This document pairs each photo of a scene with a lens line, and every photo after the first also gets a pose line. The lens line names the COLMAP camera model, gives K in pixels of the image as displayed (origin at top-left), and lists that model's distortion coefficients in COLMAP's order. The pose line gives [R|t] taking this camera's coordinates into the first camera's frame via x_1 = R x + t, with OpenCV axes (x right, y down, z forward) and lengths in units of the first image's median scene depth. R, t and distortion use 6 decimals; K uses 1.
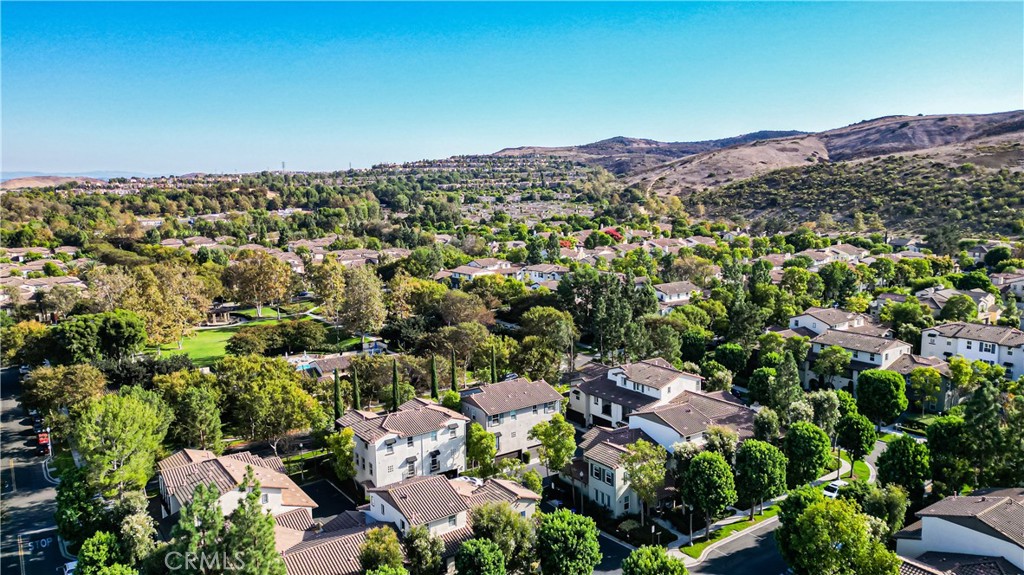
lens RADIAL K [[750.1, 0, 512.0], [0, 750.1, 287.5], [0, 0, 1]] dist [0.069948, -0.005076]
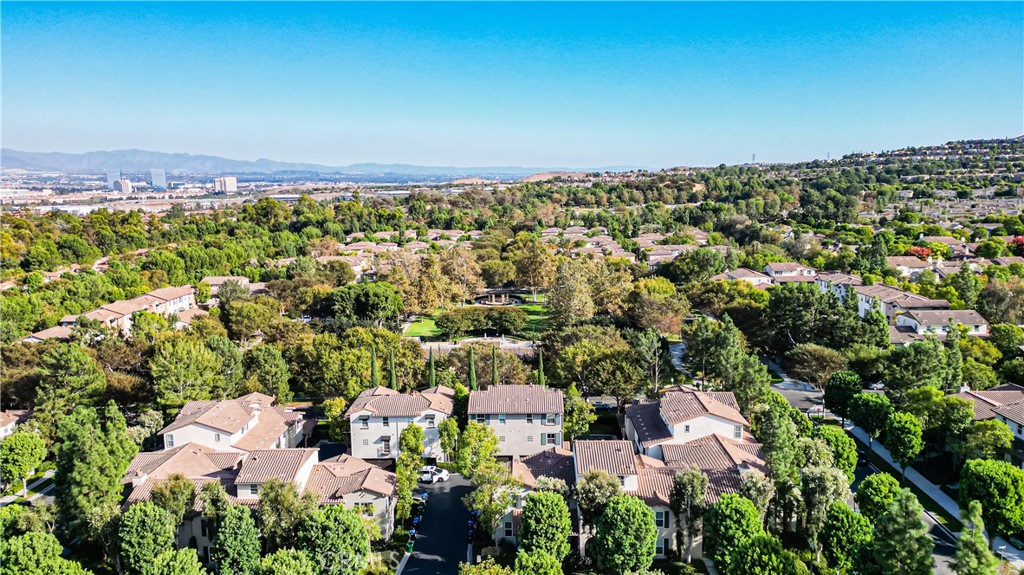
lens RADIAL K [[750.1, 0, 512.0], [0, 750.1, 287.5], [0, 0, 1]] dist [0.069948, -0.005076]
pose [[0.802167, 0.089896, -0.590294, 0.402483], [-0.083563, 0.995774, 0.038090, -0.028781], [0.591224, 0.018772, 0.806289, 0.142347]]
